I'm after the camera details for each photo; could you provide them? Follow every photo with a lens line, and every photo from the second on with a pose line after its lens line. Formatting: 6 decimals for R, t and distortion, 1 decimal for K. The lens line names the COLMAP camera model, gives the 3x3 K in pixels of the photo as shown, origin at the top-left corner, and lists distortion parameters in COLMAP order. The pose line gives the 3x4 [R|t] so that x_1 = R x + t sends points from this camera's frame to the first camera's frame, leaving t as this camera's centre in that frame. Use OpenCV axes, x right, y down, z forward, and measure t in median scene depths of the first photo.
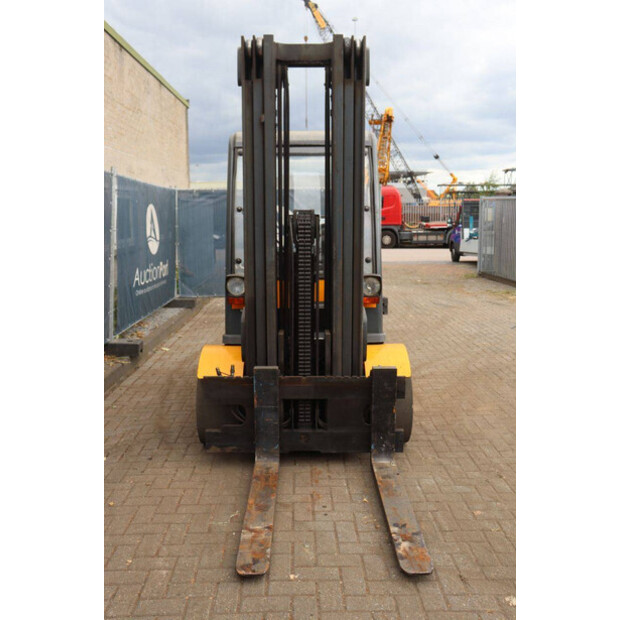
lens RADIAL K [[597.3, 0, 309.9], [0, 597.3, 295.9], [0, 0, 1]] dist [-0.061068, 0.027378]
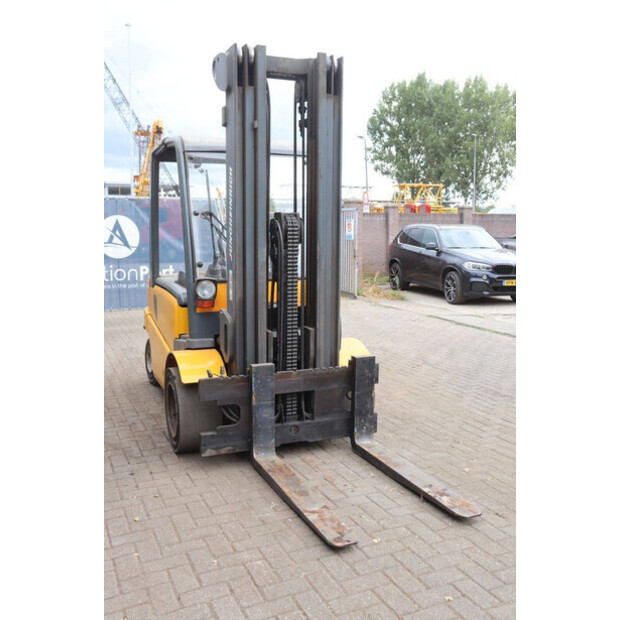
lens RADIAL K [[609.1, 0, 309.2], [0, 609.1, 297.6], [0, 0, 1]] dist [-0.049663, -0.002924]
pose [[0.923081, -0.037933, 0.382731, -0.391194], [0.047053, 0.998787, -0.014494, 0.022879], [-0.381717, 0.031388, 0.923746, -0.006456]]
